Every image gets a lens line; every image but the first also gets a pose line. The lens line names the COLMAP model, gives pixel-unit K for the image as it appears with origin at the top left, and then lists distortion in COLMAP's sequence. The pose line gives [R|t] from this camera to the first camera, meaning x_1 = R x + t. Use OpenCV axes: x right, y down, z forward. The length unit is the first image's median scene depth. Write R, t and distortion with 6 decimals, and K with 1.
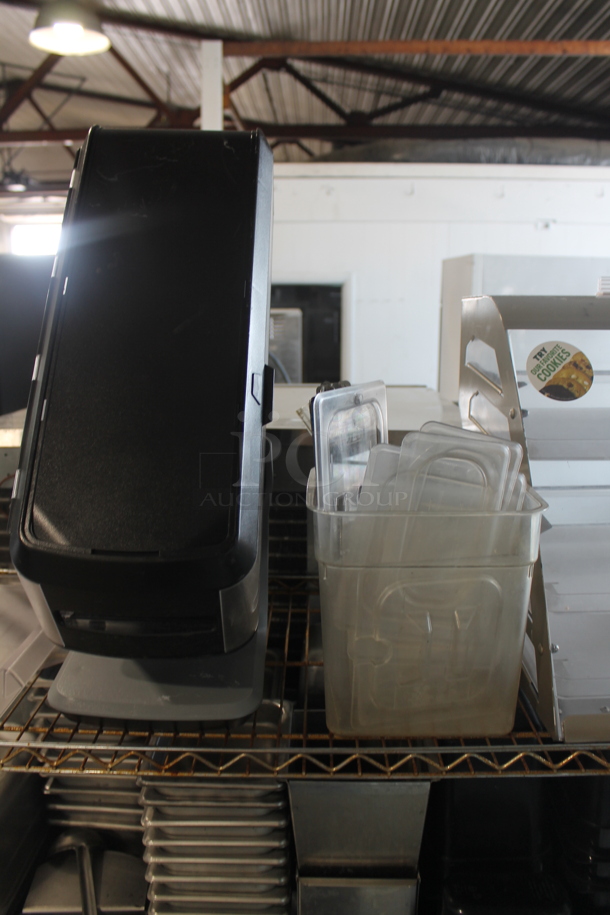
lens RADIAL K [[757.0, 0, 271.3], [0, 757.0, 494.8], [0, 0, 1]] dist [-0.091784, 0.014415]
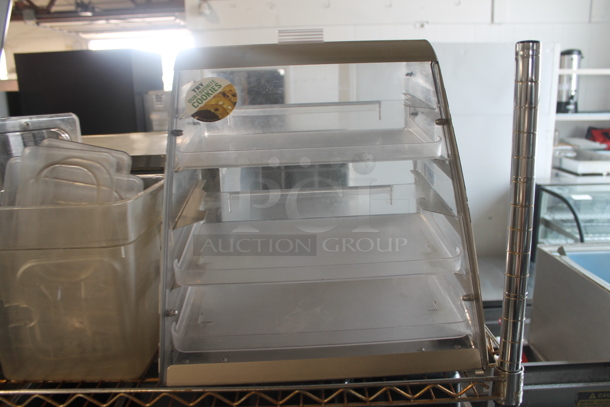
lens RADIAL K [[504.7, 0, 302.3], [0, 504.7, 210.9], [0, 0, 1]] dist [-0.091784, 0.014415]
pose [[0.999401, -0.029817, 0.017574, 0.223871], [0.030046, 0.999465, -0.012884, 0.018961], [-0.017181, 0.013404, 0.999763, 0.053187]]
